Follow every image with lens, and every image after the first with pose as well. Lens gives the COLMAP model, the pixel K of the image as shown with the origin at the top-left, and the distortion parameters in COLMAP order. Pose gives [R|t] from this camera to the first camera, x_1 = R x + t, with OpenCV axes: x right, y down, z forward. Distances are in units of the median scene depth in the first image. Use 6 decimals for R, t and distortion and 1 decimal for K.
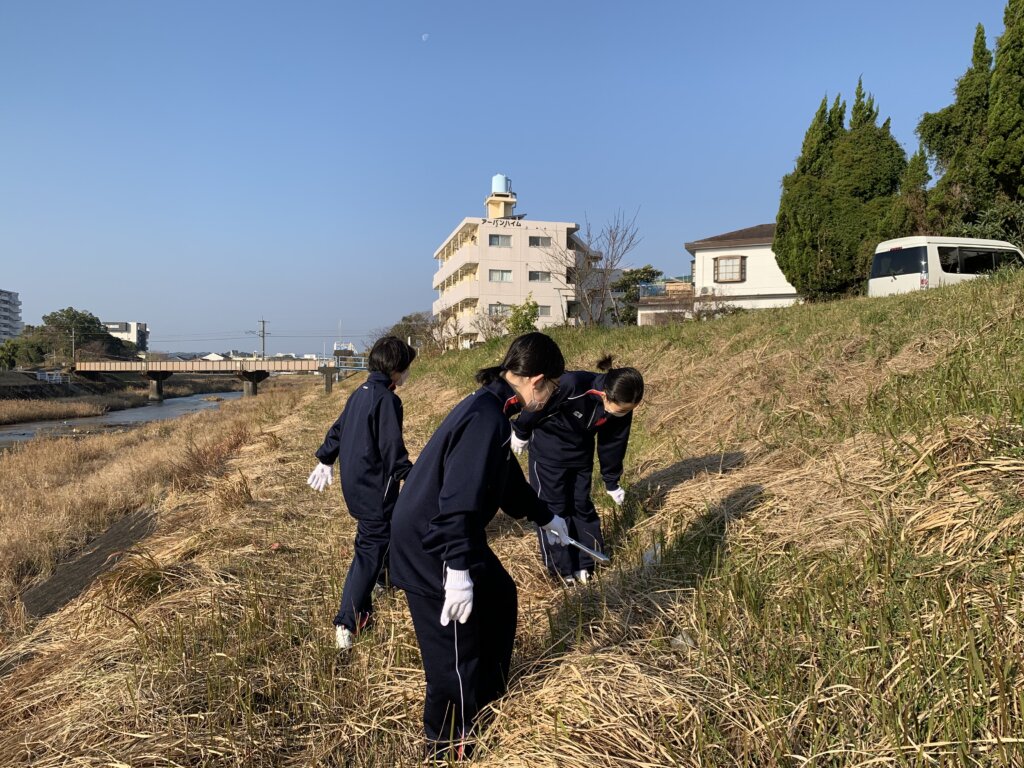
lens RADIAL K [[769.9, 0, 528.1], [0, 769.9, 380.3], [0, 0, 1]] dist [0.007731, -0.001645]
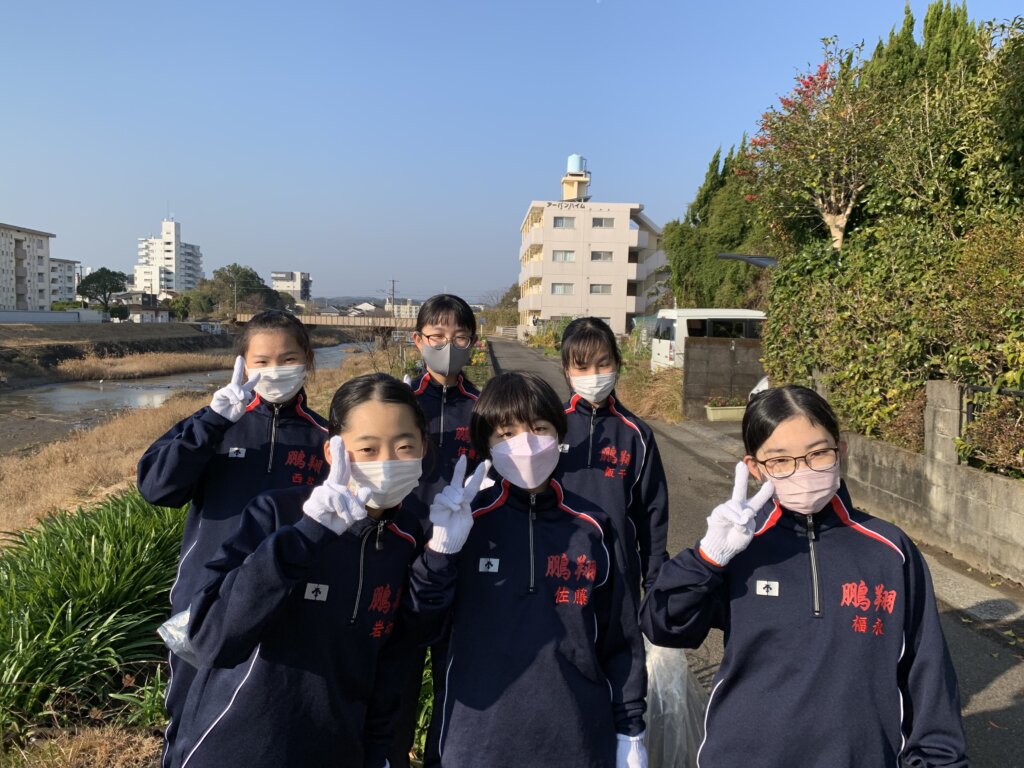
lens RADIAL K [[769.9, 0, 528.1], [0, 769.9, 380.3], [0, 0, 1]] dist [0.007731, -0.001645]
pose [[0.981153, 0.034117, -0.190197, 0.106020], [-0.021239, 0.997367, 0.069346, -0.032167], [0.192062, -0.063999, 0.979294, -0.050664]]
